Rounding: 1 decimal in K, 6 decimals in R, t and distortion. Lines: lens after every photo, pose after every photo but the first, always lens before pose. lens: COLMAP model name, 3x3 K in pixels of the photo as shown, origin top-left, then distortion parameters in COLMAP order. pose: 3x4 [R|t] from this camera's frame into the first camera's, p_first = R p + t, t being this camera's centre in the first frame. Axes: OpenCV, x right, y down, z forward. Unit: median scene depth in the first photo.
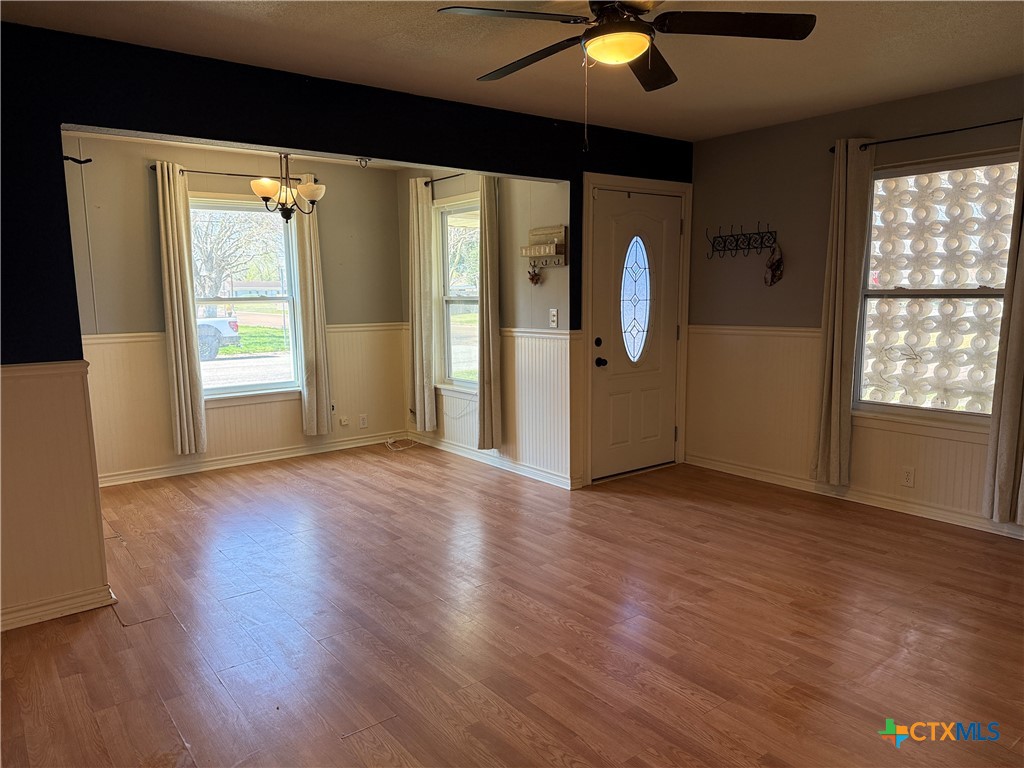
lens RADIAL K [[712.8, 0, 515.0], [0, 712.8, 394.8], [0, 0, 1]] dist [0.037039, -0.004692]
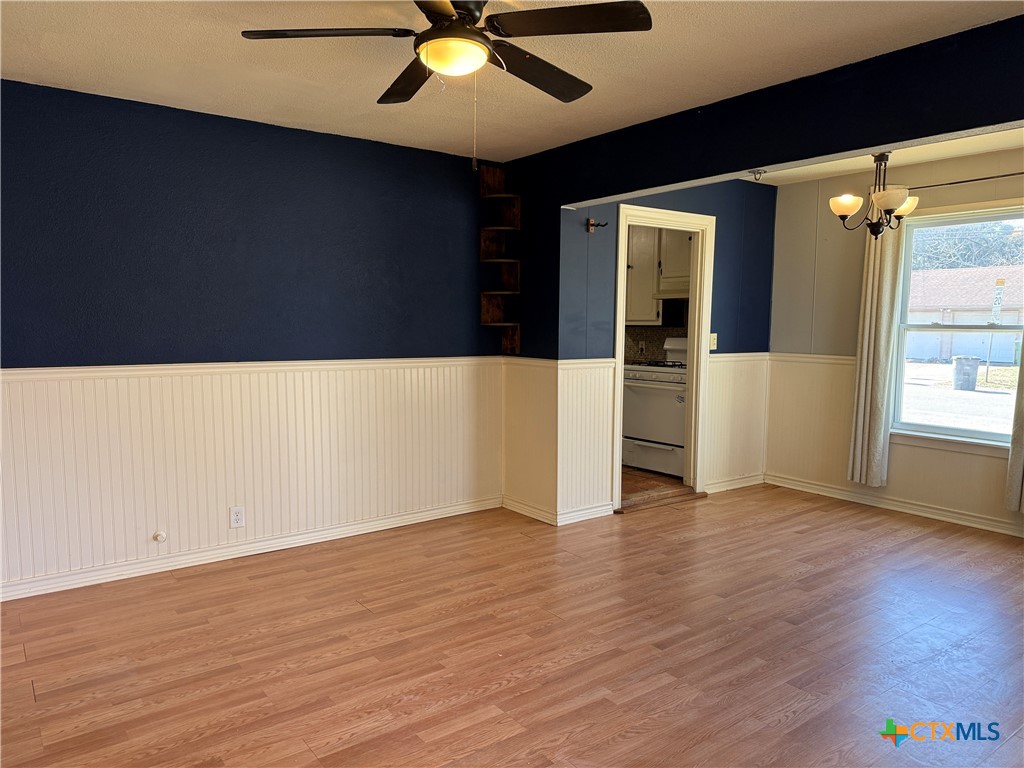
lens RADIAL K [[712.8, 0, 515.0], [0, 712.8, 394.8], [0, 0, 1]] dist [0.037039, -0.004692]
pose [[-0.019249, 0.120423, -0.992536, 0.797914], [-0.154517, 0.980435, 0.121951, -0.128111], [0.987803, 0.155711, -0.000265, 0.816446]]
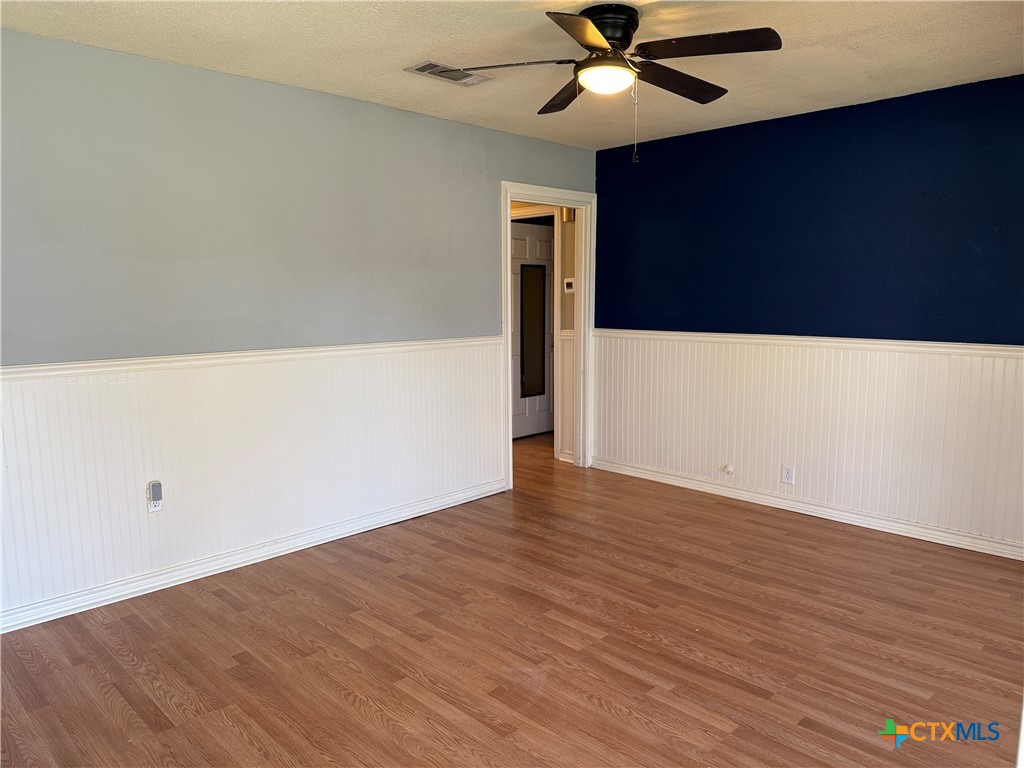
lens RADIAL K [[712.8, 0, 515.0], [0, 712.8, 394.8], [0, 0, 1]] dist [0.037039, -0.004692]
pose [[-0.992046, 0.035943, -0.120634, 0.310872], [-0.000415, 0.957427, 0.288677, -0.239387], [0.125875, 0.286431, -0.949796, 1.551999]]
